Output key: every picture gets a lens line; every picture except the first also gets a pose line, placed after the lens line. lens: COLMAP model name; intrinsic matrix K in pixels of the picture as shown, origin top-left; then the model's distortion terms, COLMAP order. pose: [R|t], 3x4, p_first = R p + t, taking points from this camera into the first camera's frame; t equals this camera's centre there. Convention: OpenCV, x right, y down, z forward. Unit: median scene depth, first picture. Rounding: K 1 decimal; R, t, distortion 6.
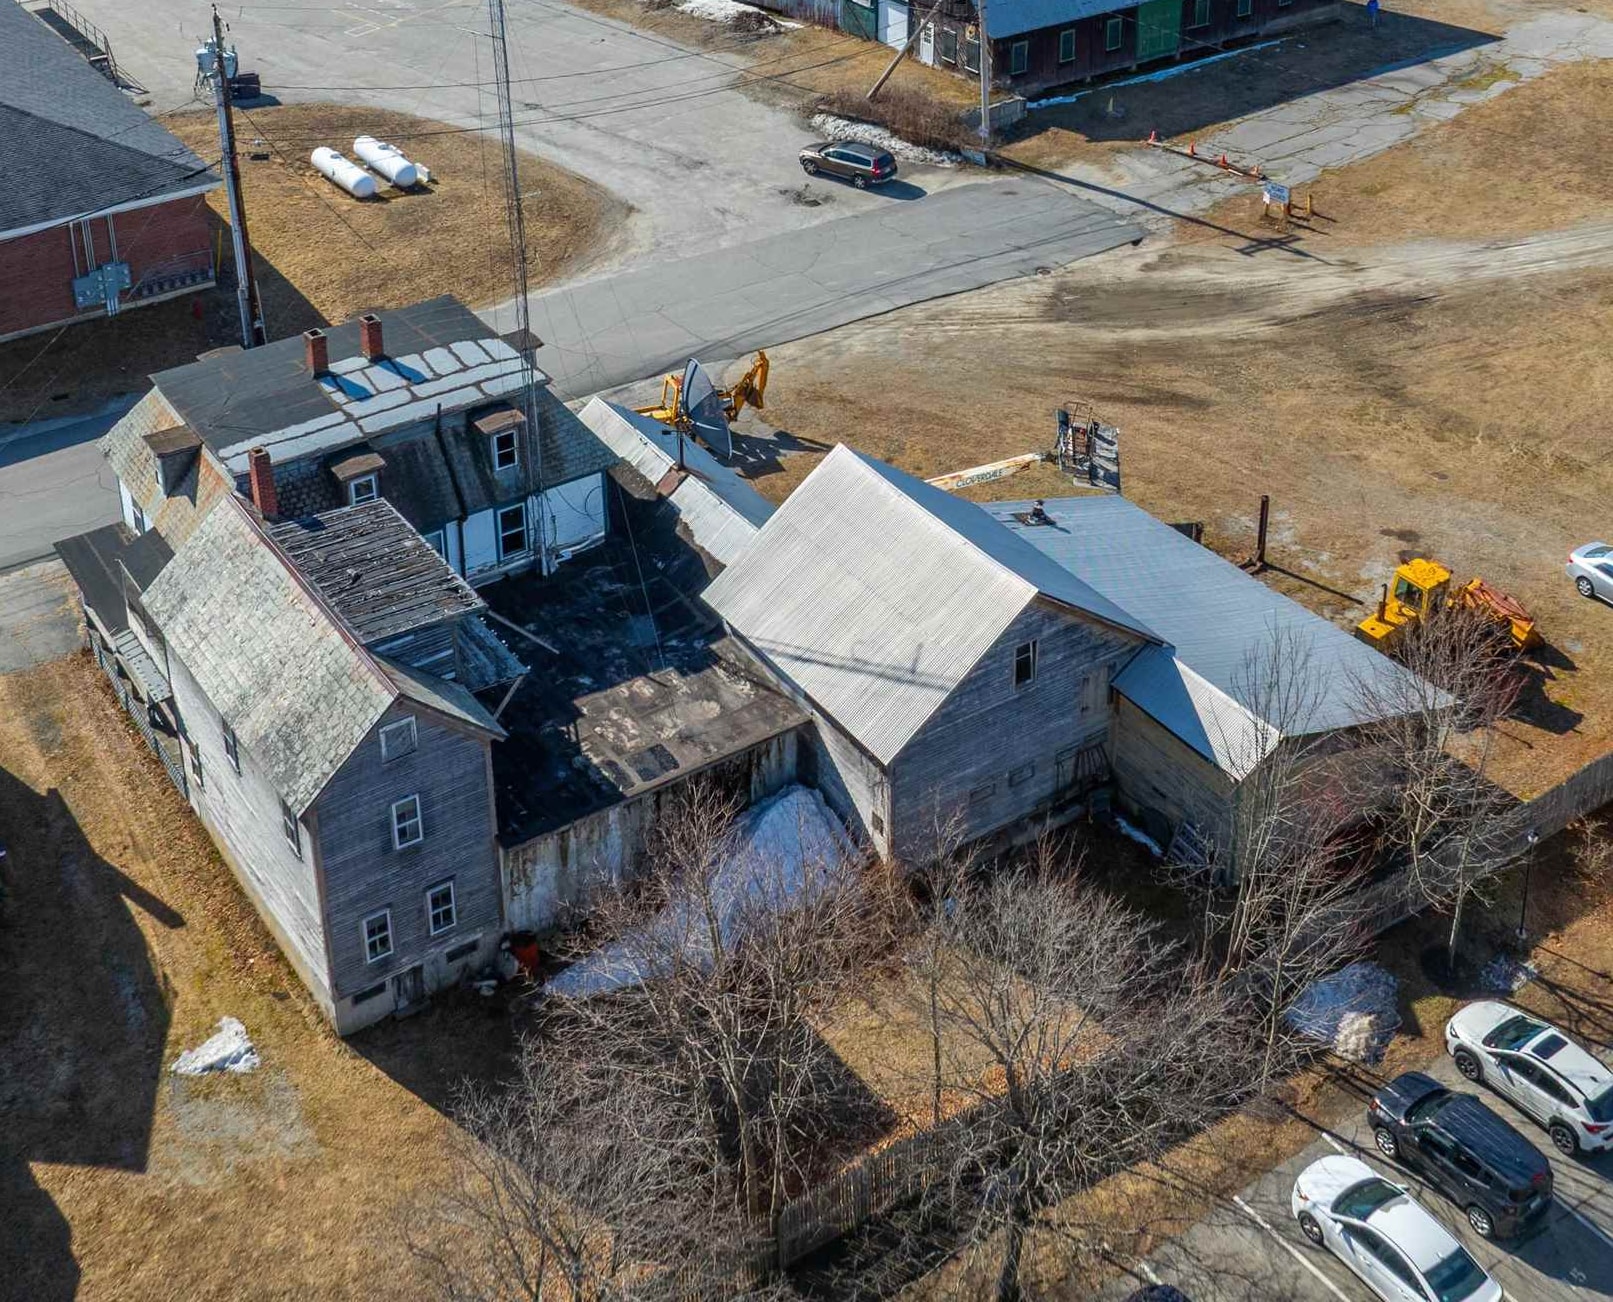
lens RADIAL K [[2134.0, 0, 929.7], [0, 2134.0, 204.4], [0, 0, 1]] dist [0.005143, -0.116818]
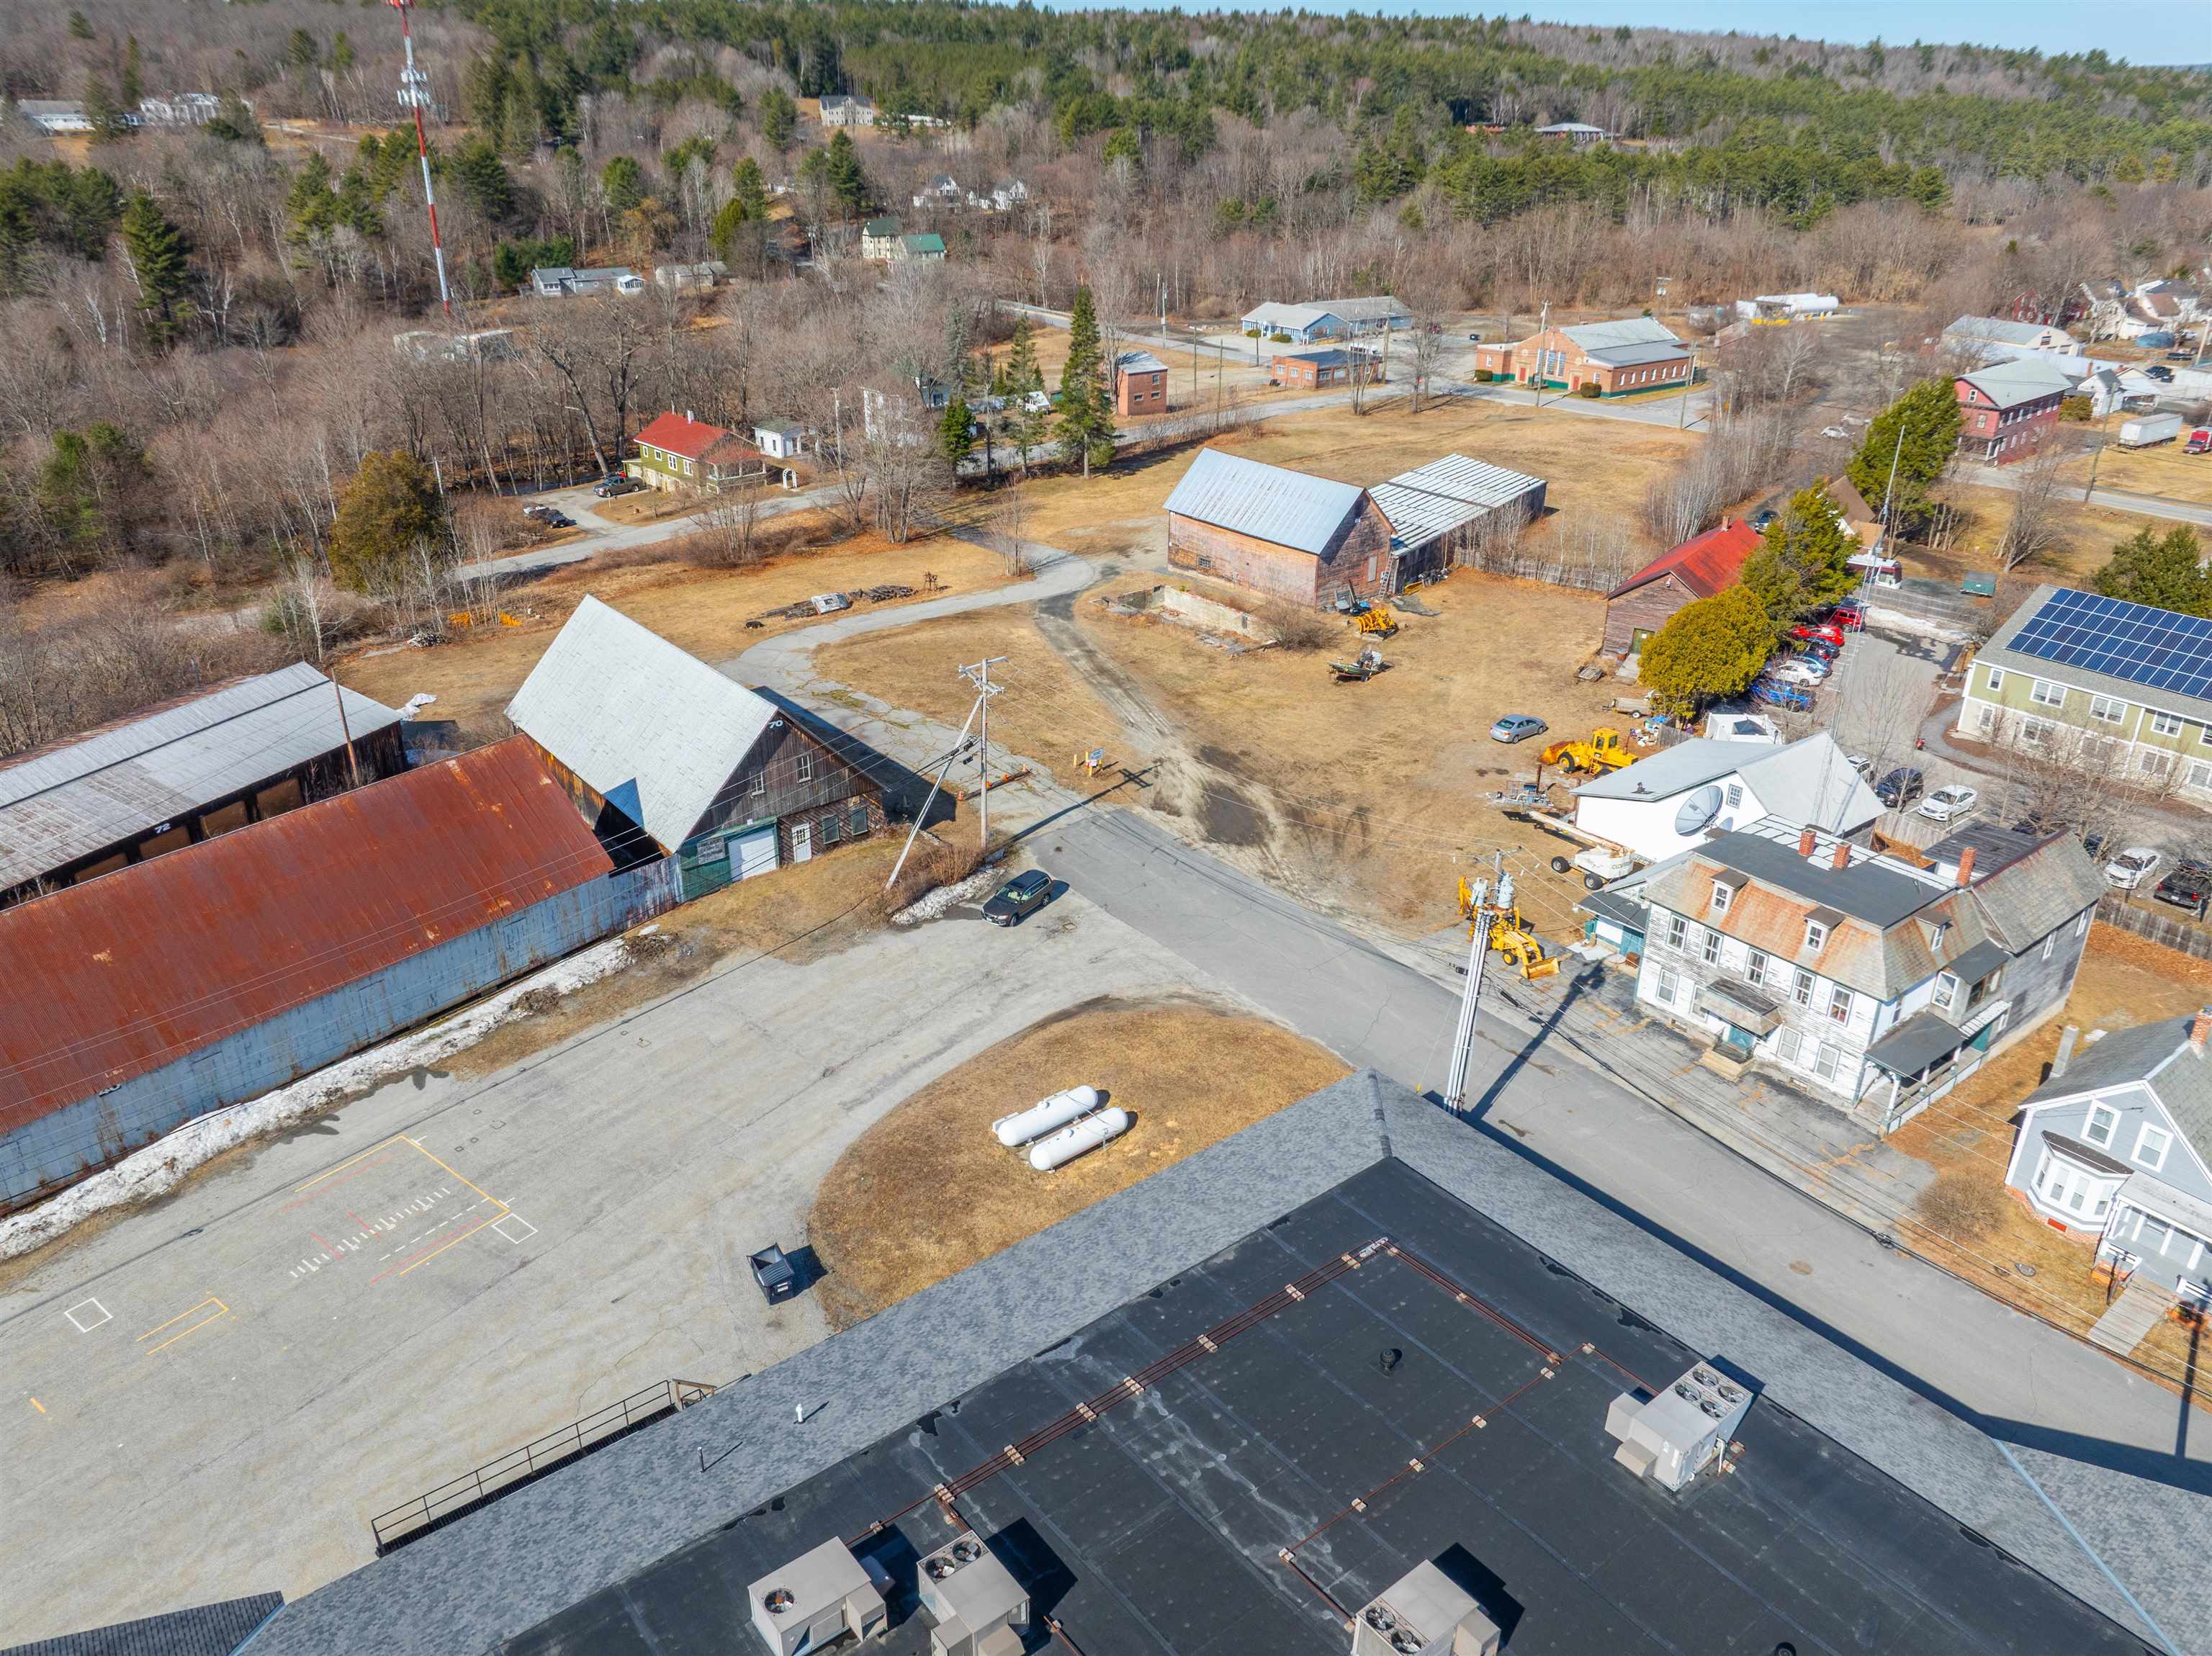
lens RADIAL K [[1548.5, 0, 1100.9], [0, 1548.5, 834.8], [0, 0, 1]] dist [-0.036401, -0.001992]
pose [[-0.018743, -0.437589, 0.898980, -0.937578], [0.388940, 0.825126, 0.409748, -0.451601], [-0.921072, 0.357329, 0.154731, 0.960207]]
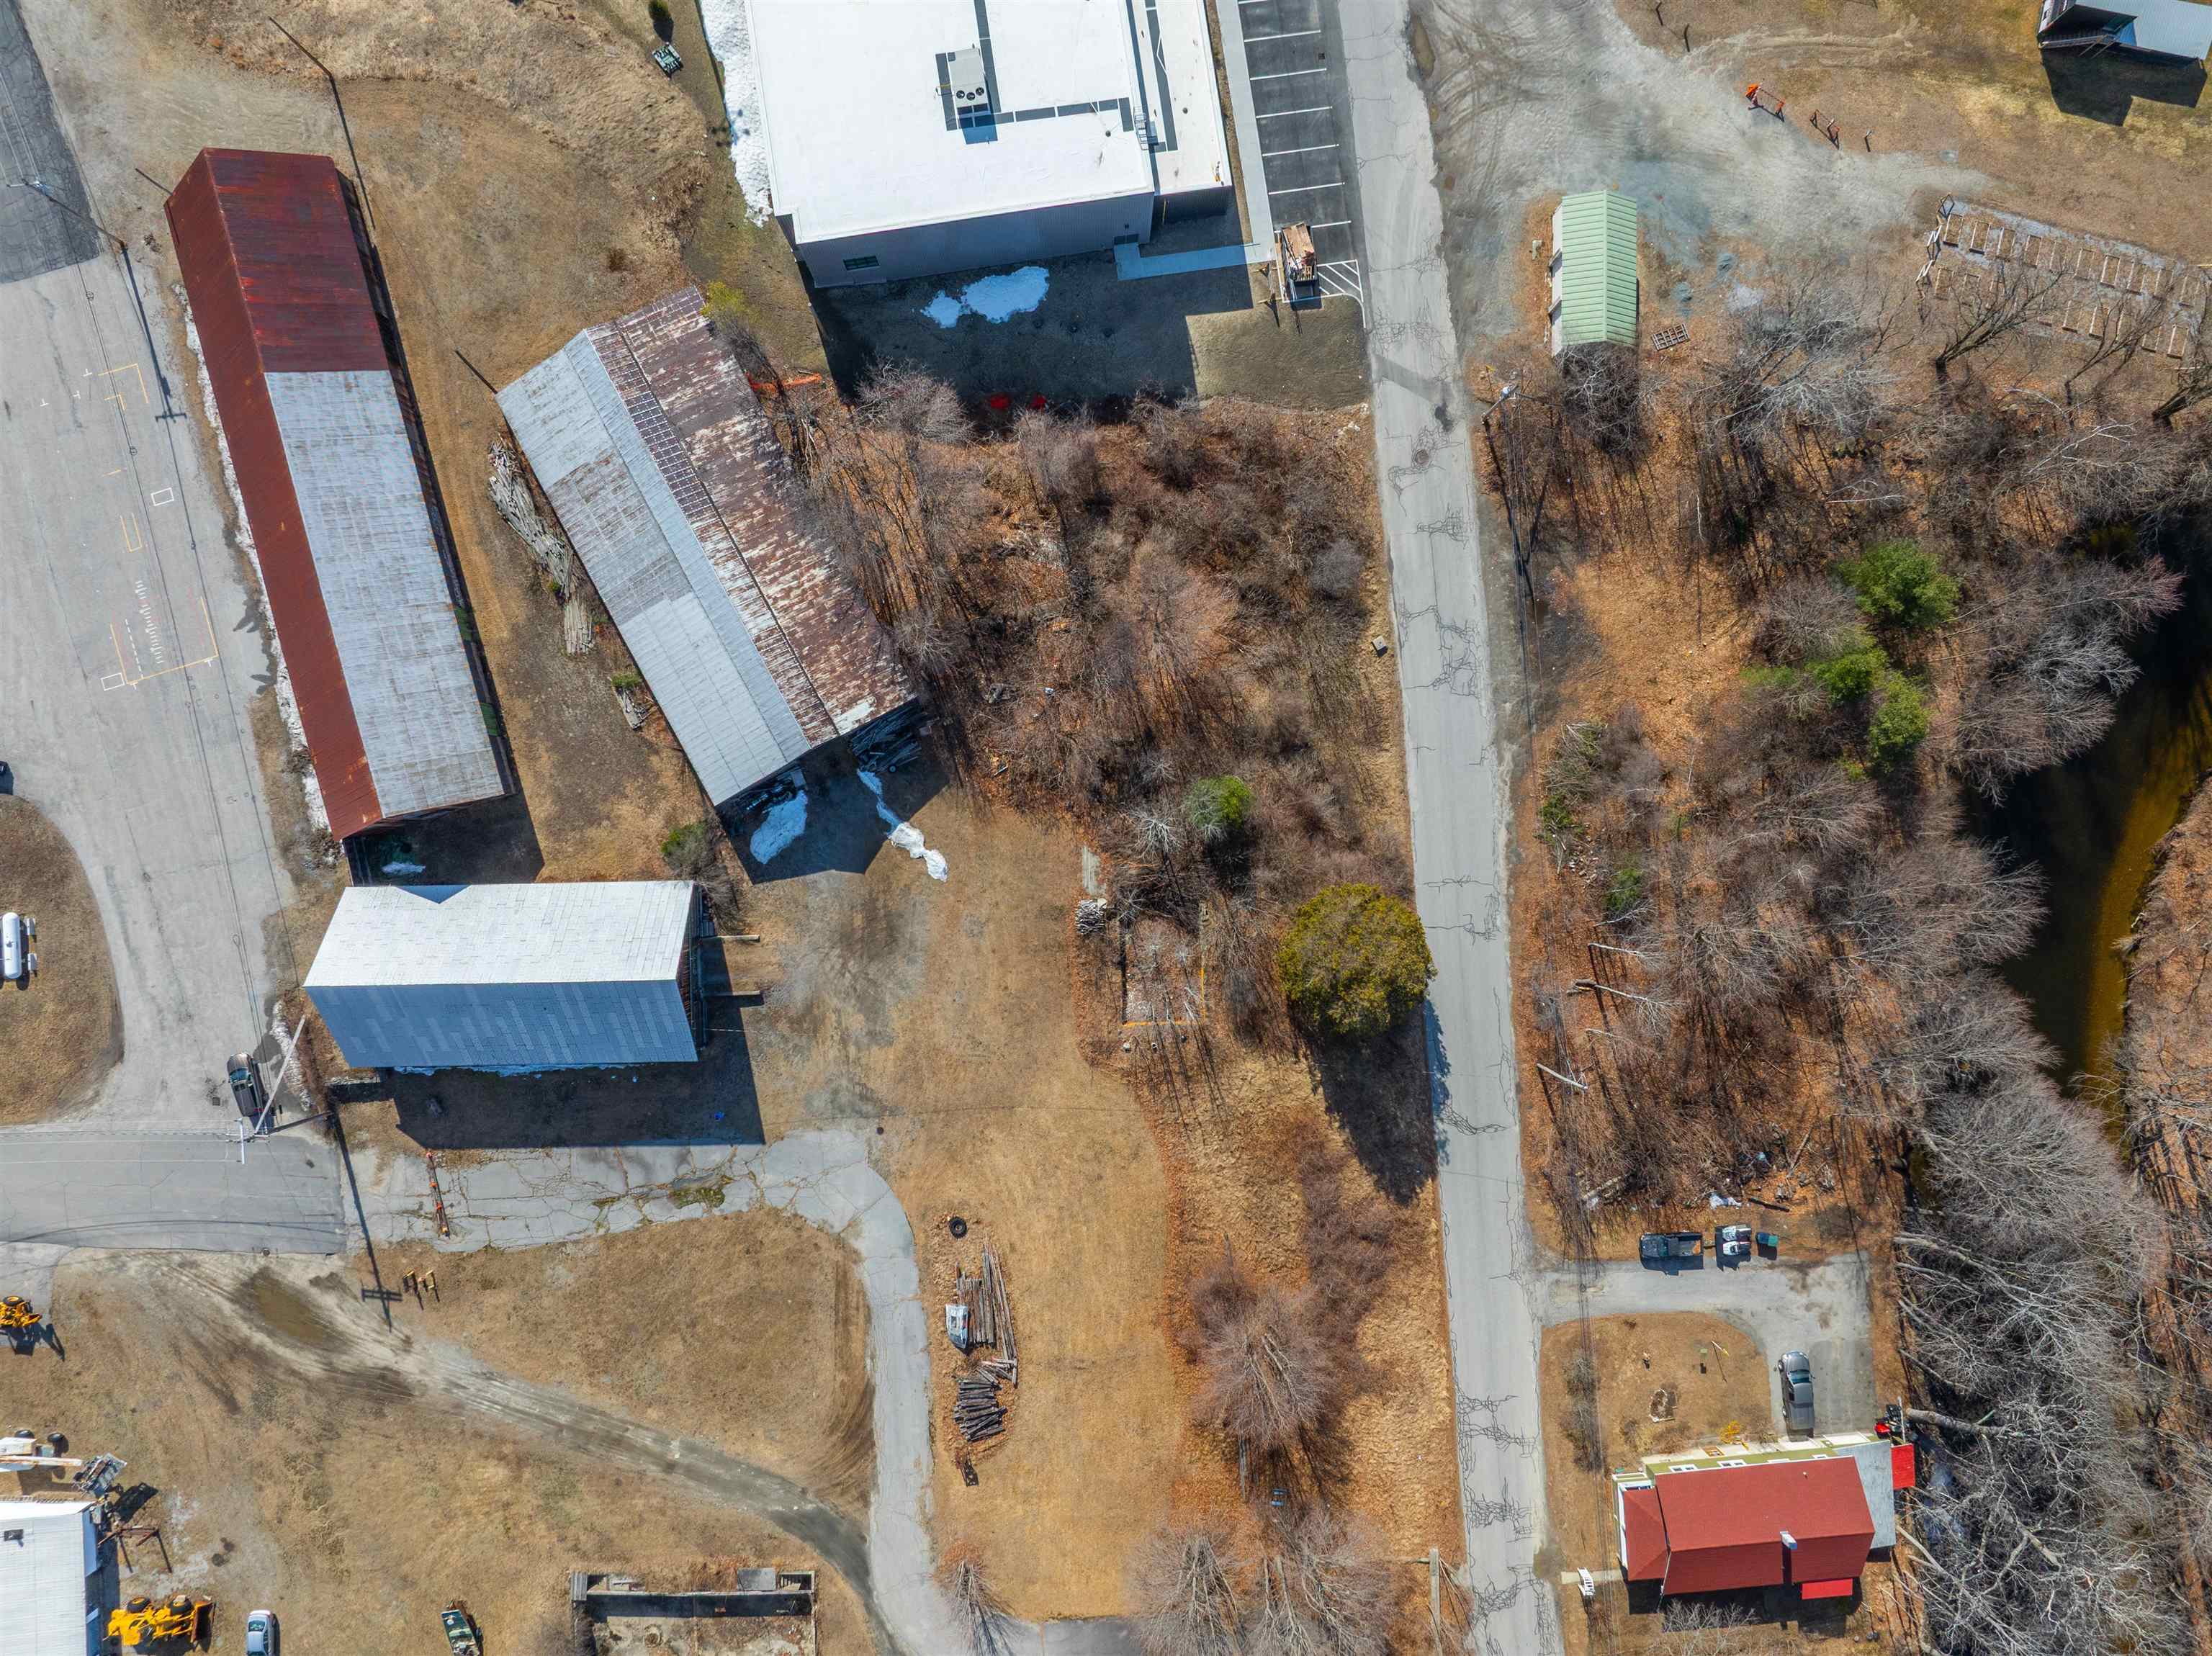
lens RADIAL K [[1550.1, 0, 1106.0], [0, 1550.1, 828.0], [0, 0, 1]] dist [-0.035392, 0.004211]
pose [[0.805268, 0.592898, -0.003903, 0.457893], [-0.236375, 0.327065, 0.914962, -1.579574], [0.543756, -0.735867, 0.403521, 1.218175]]
